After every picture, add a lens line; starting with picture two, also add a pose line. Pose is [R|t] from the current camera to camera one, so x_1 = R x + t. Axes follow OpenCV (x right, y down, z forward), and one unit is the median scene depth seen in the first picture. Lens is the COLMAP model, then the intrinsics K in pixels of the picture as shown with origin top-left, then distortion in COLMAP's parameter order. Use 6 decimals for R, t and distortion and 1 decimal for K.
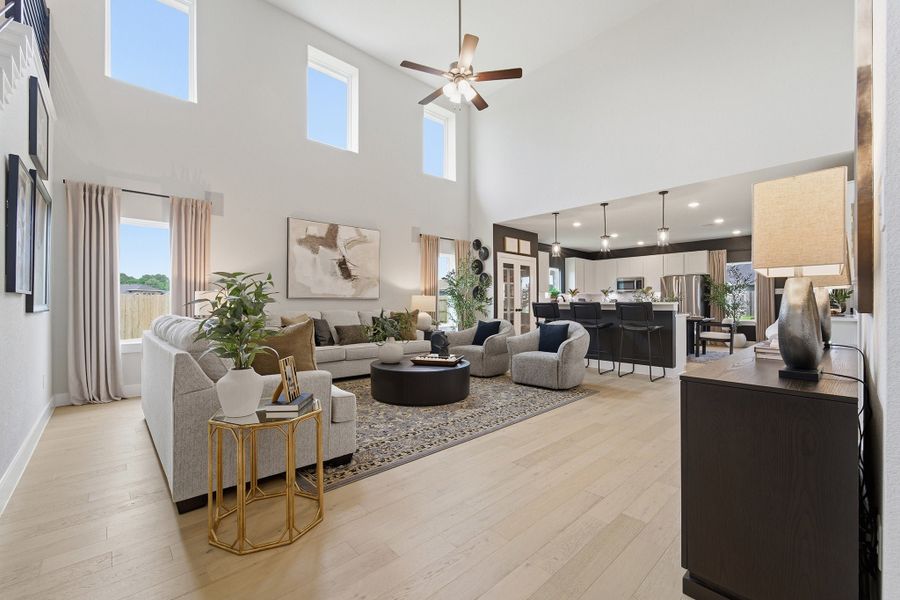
lens RADIAL K [[368.7, 0, 454.0], [0, 368.7, 300.8], [0, 0, 1]] dist [-0.005975, 0.002821]
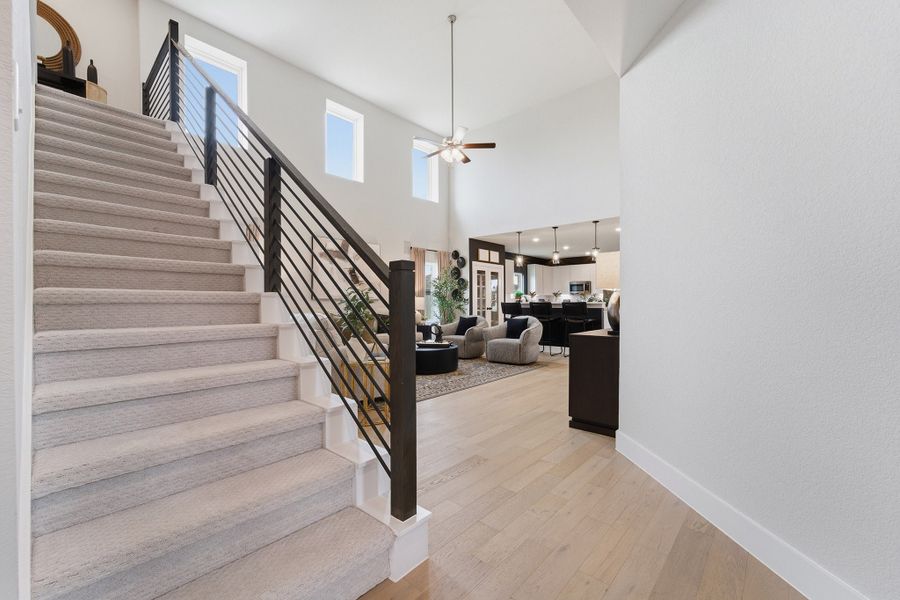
lens RADIAL K [[368.7, 0, 451.5], [0, 368.7, 304.3], [0, 0, 1]] dist [-0.005975, 0.002821]
pose [[0.996437, -0.001346, 0.084327, -0.059814], [0.000440, 0.999942, 0.010757, -0.002326], [-0.084337, -0.010681, 0.996380, -0.233869]]
